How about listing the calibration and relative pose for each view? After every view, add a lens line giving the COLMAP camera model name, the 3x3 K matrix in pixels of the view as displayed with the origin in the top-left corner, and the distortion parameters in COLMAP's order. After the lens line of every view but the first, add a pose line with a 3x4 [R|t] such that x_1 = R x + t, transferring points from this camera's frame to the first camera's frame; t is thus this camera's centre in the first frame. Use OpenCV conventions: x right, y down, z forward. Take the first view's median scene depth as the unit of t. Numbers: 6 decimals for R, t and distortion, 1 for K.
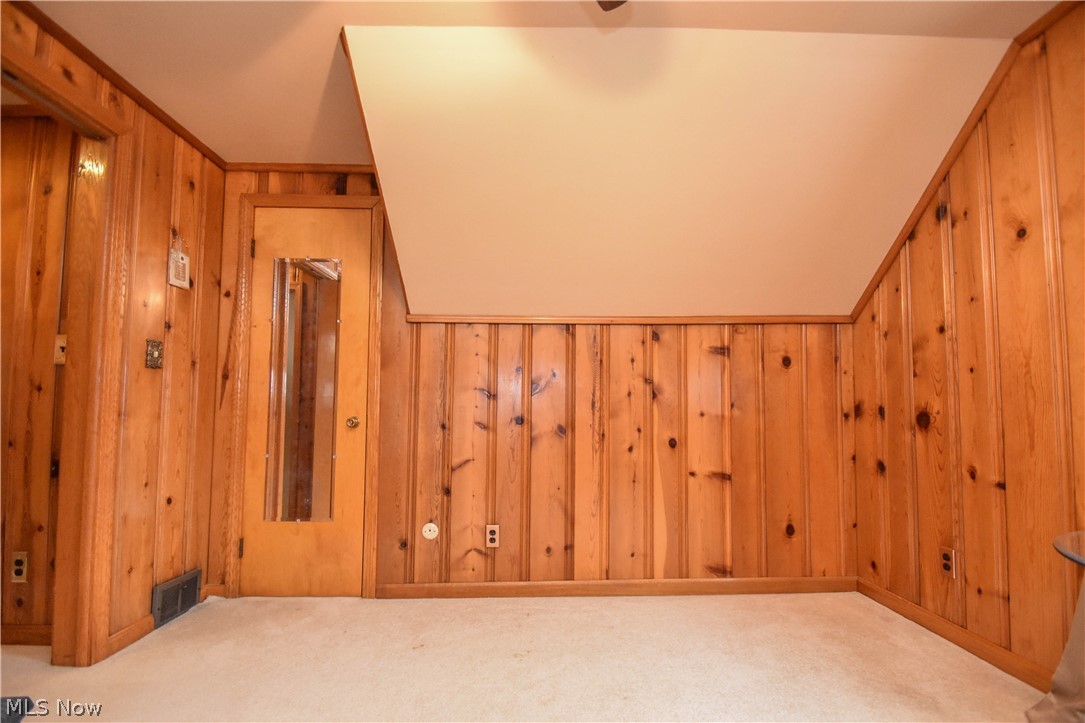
lens RADIAL K [[481.7, 0, 546.7], [0, 481.7, 389.3], [0, 0, 1]] dist [0.014985, -0.016732]
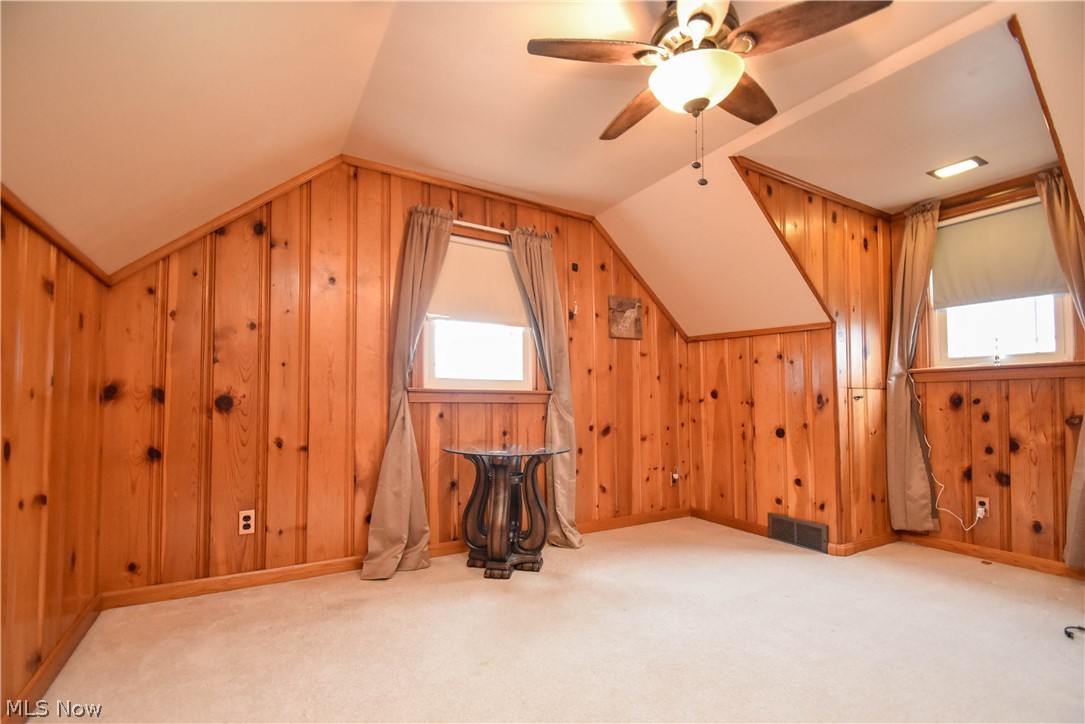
lens RADIAL K [[481.7, 0, 537.3], [0, 481.7, 386.5], [0, 0, 1]] dist [0.014985, -0.016732]
pose [[-0.470995, 0.028409, 0.881678, -0.548278], [-0.049657, 0.997043, -0.058653, 0.057447], [-0.880737, -0.071407, -0.468191, 0.925336]]
